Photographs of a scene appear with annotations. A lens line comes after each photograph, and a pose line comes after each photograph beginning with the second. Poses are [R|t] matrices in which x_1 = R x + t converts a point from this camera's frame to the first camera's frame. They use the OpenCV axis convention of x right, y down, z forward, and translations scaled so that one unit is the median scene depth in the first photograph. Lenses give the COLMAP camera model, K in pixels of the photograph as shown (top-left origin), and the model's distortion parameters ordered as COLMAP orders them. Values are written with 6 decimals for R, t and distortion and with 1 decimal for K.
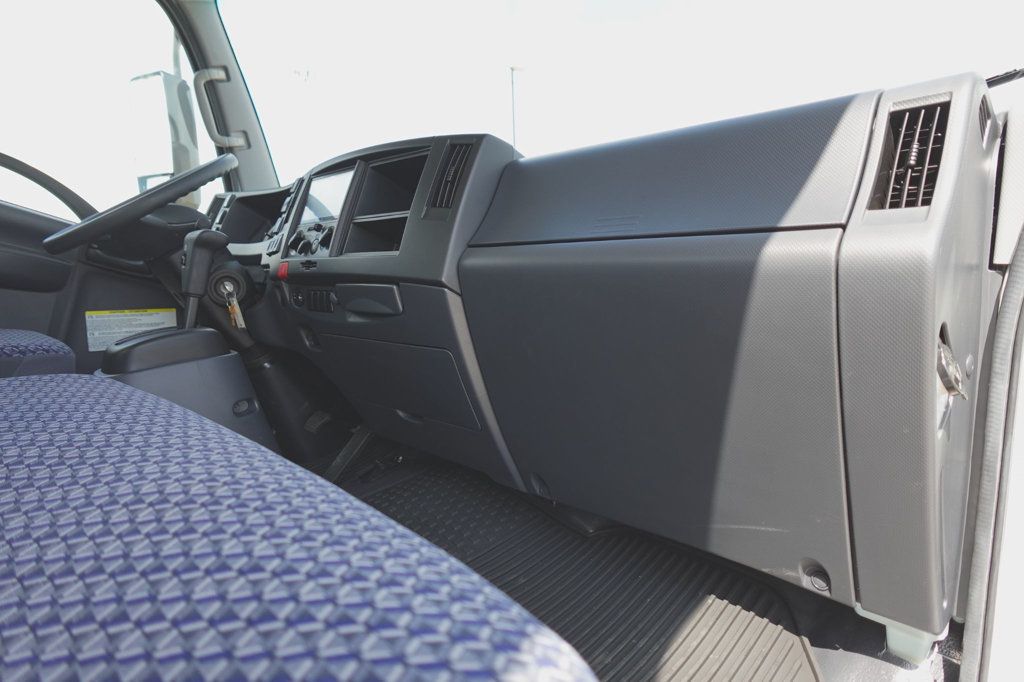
lens RADIAL K [[581.9, 0, 513.0], [0, 581.9, 344.1], [0, 0, 1]] dist [0.001526, 0.000044]
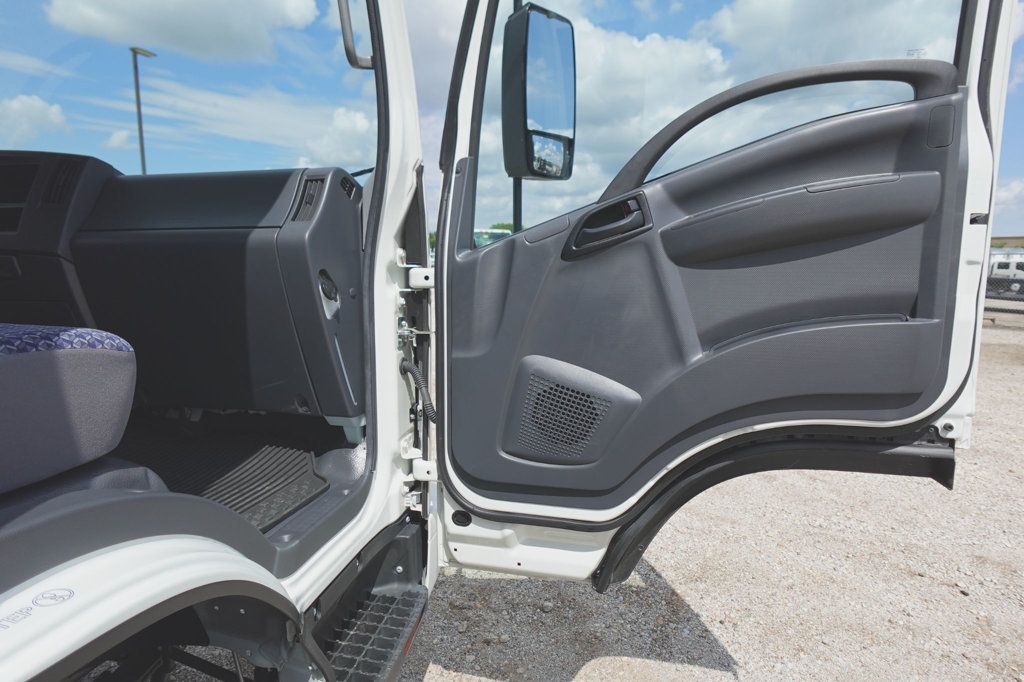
lens RADIAL K [[581.9, 0, 509.9], [0, 581.9, 344.4], [0, 0, 1]] dist [0.001526, 0.000044]
pose [[0.853243, -0.041246, 0.519880, 0.077198], [0.051425, 0.998663, -0.005168, 0.187332], [-0.518972, 0.031145, 0.854223, -0.836526]]
